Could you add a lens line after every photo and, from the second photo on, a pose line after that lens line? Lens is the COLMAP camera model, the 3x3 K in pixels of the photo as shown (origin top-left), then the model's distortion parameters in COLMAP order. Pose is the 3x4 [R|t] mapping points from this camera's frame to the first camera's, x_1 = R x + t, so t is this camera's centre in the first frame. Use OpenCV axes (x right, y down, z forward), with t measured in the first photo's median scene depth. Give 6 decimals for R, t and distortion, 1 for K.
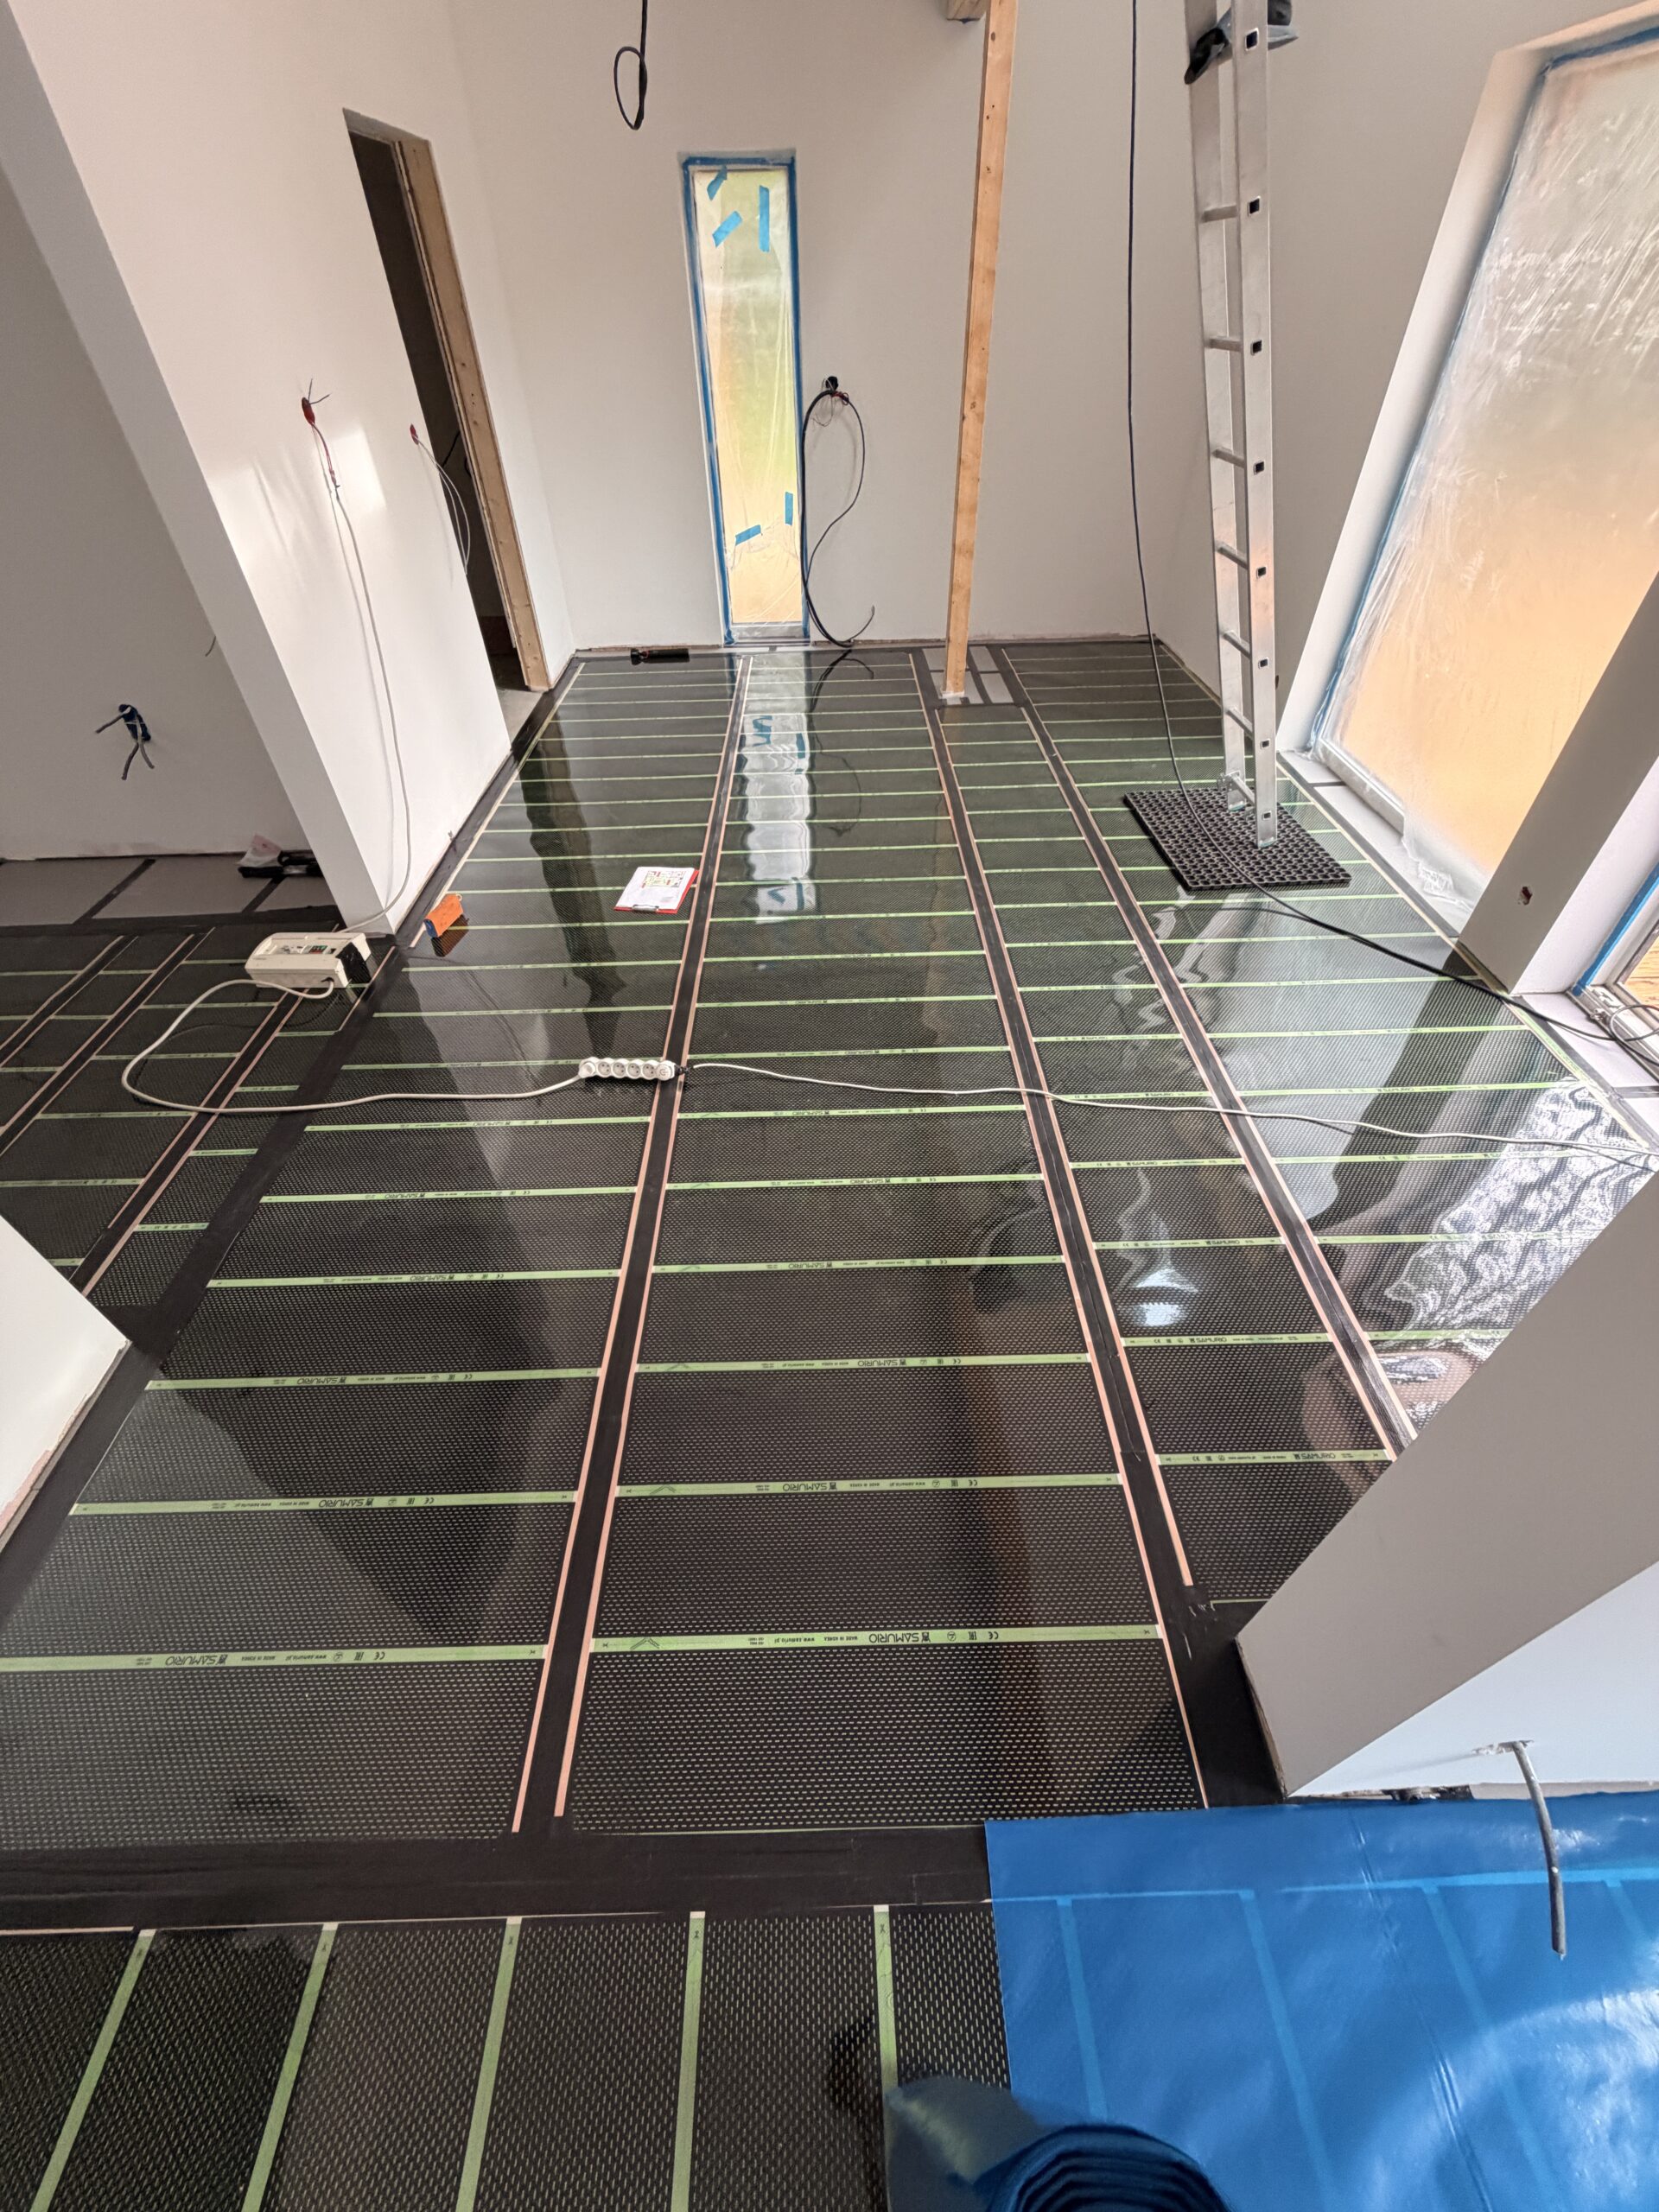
lens RADIAL K [[870.0, 0, 837.4], [0, 870.0, 1104.9], [0, 0, 1]] dist [0.004365, -0.000623]
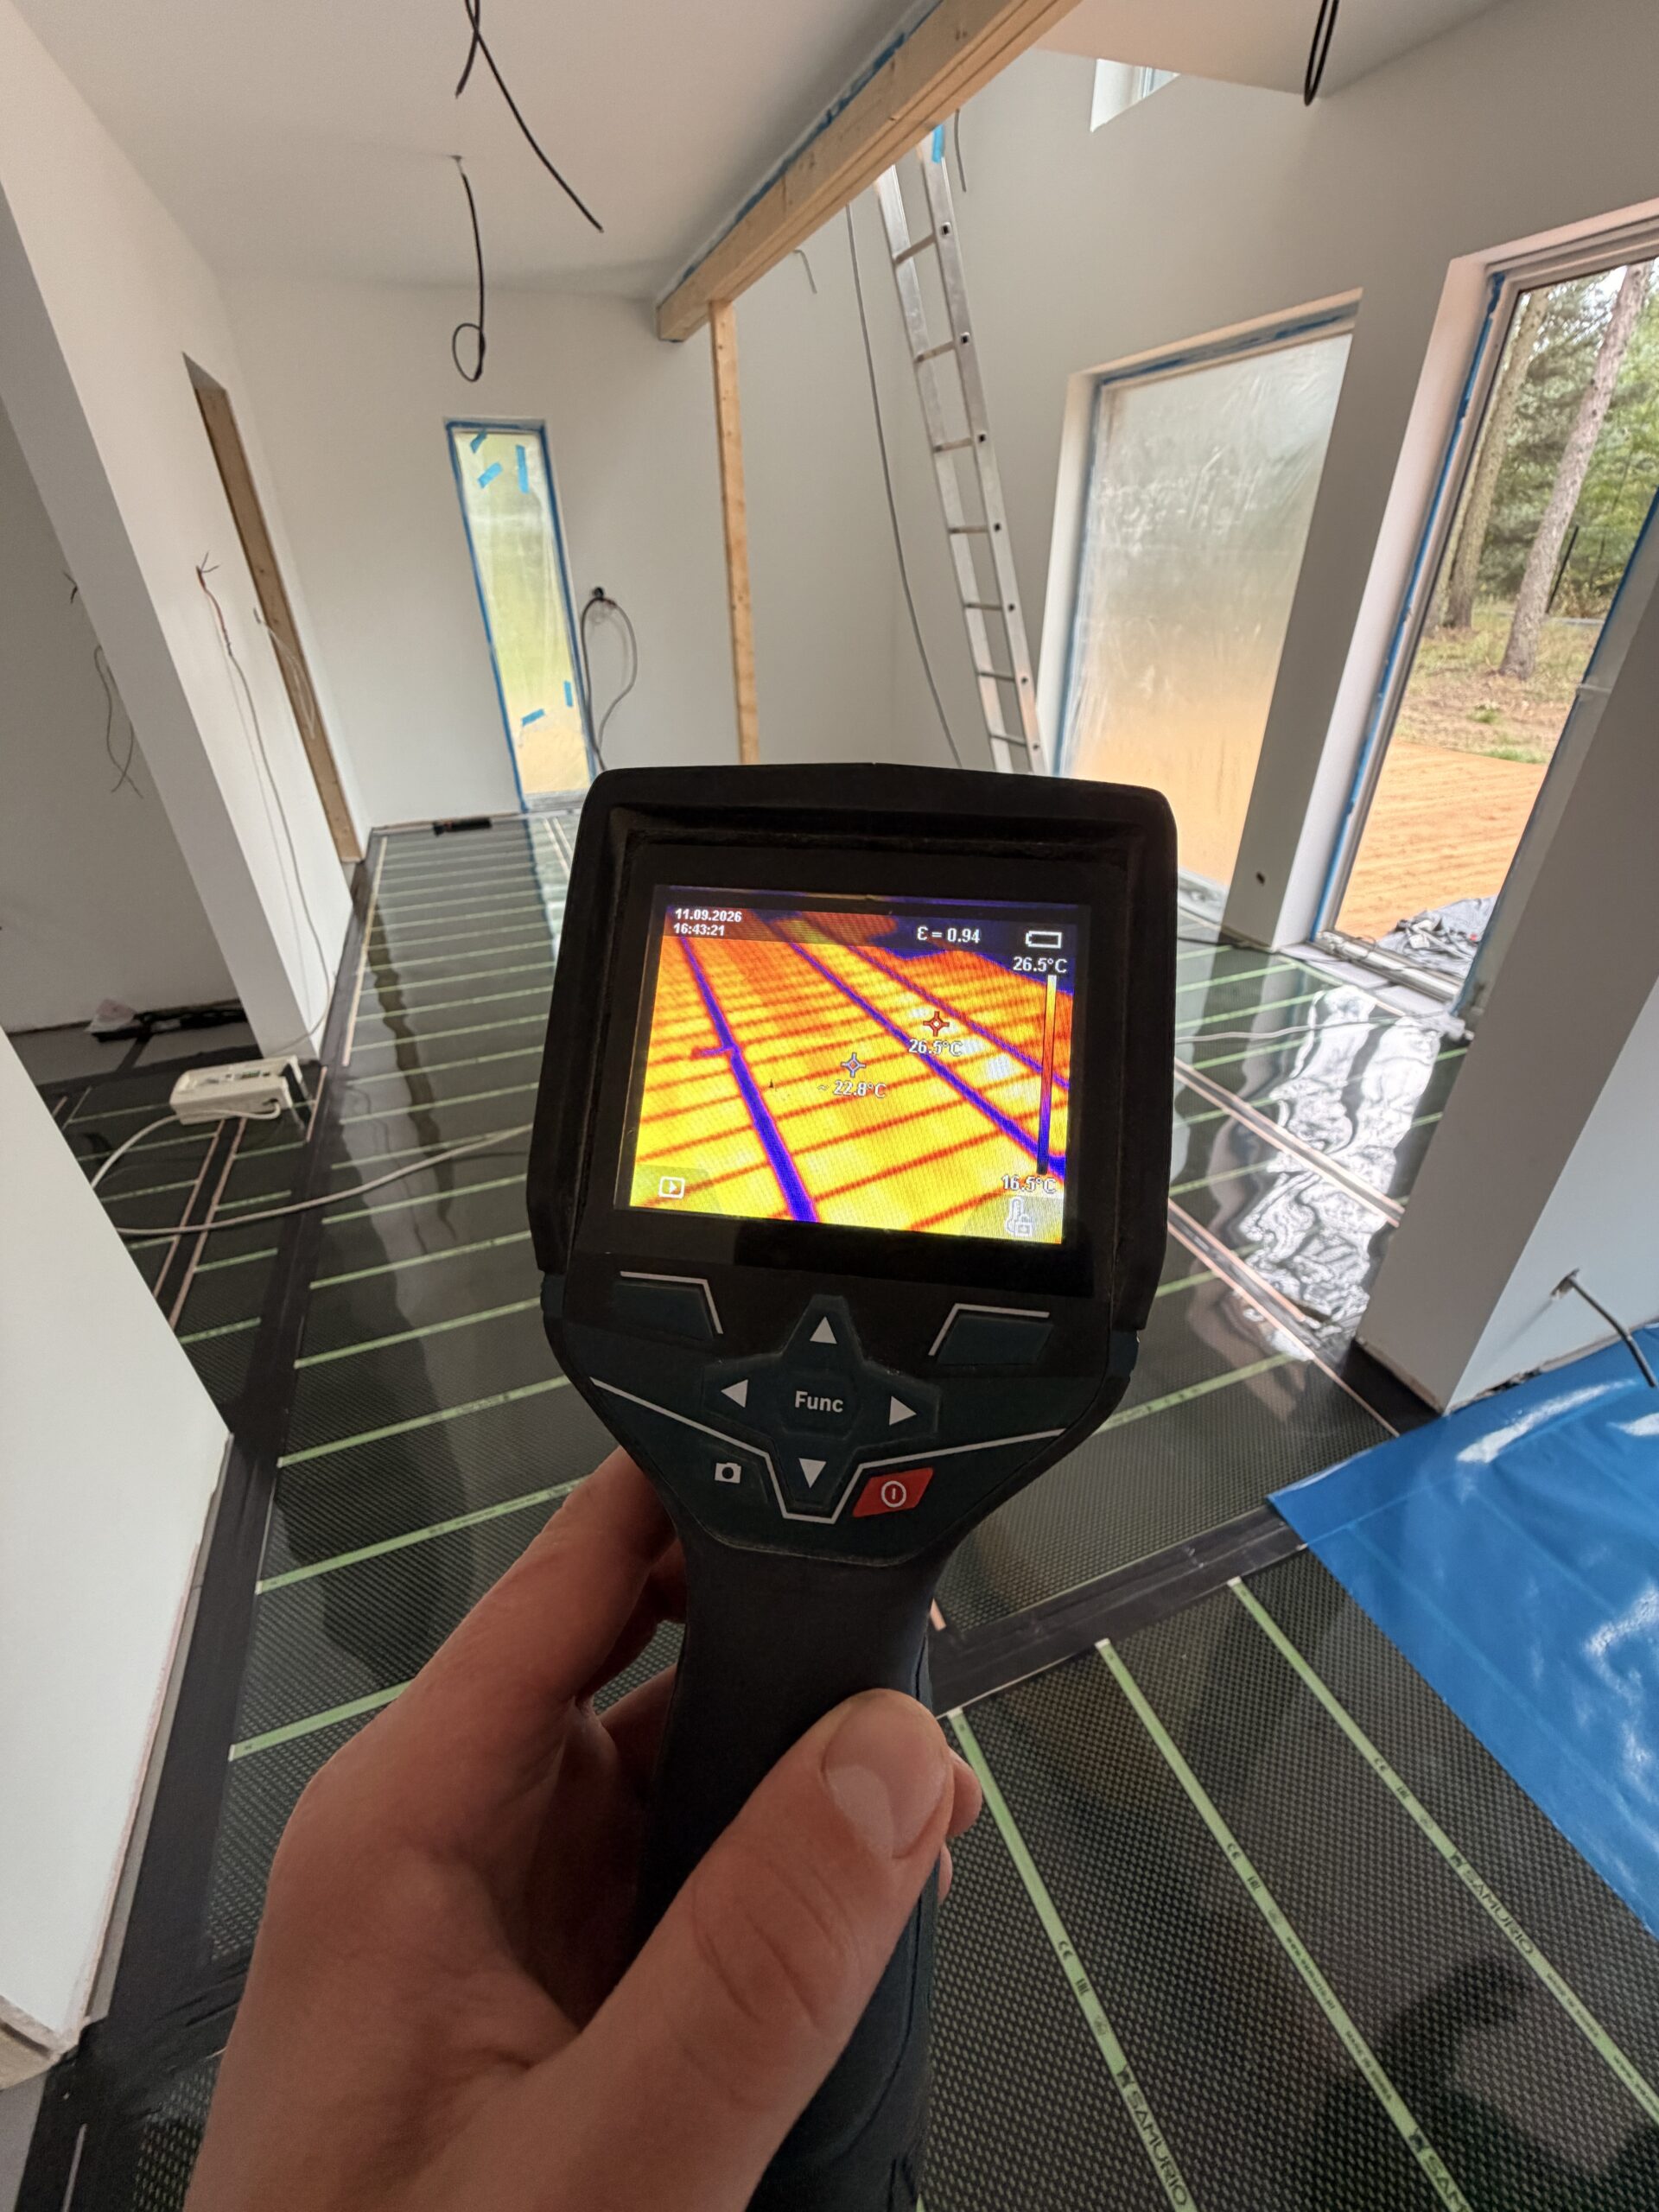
lens RADIAL K [[870.0, 0, 832.1], [0, 870.0, 1109.2], [0, 0, 1]] dist [0.004365, -0.000623]
pose [[0.940016, -0.180595, 0.289407, -0.272433], [0.233827, 0.958828, -0.161162, 0.151813], [-0.248386, 0.219166, 0.943541, -0.041540]]
